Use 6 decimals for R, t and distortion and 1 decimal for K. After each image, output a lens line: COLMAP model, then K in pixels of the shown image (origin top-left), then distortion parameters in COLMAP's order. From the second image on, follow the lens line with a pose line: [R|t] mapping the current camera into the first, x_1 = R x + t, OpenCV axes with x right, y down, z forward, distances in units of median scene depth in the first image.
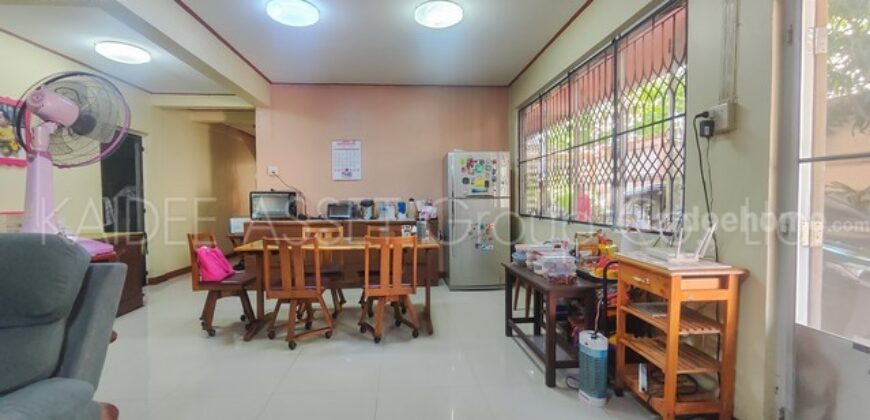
lens RADIAL K [[390.2, 0, 436.0], [0, 390.2, 211.2], [0, 0, 1]] dist [-0.000311, -0.000037]
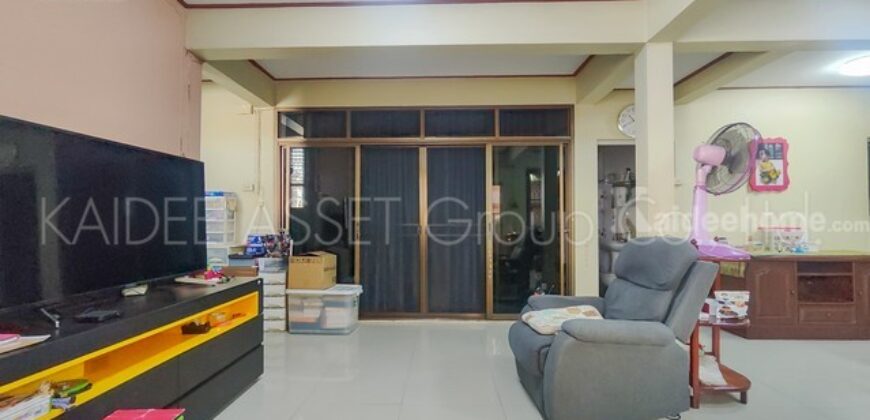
lens RADIAL K [[390.2, 0, 435.4], [0, 390.2, 213.2], [0, 0, 1]] dist [-0.000311, -0.000037]
pose [[-0.130979, -0.010971, -0.991324, 0.595621], [-0.031442, 0.999482, -0.006907, -0.002918], [0.990886, 0.030265, -0.131256, 0.168228]]
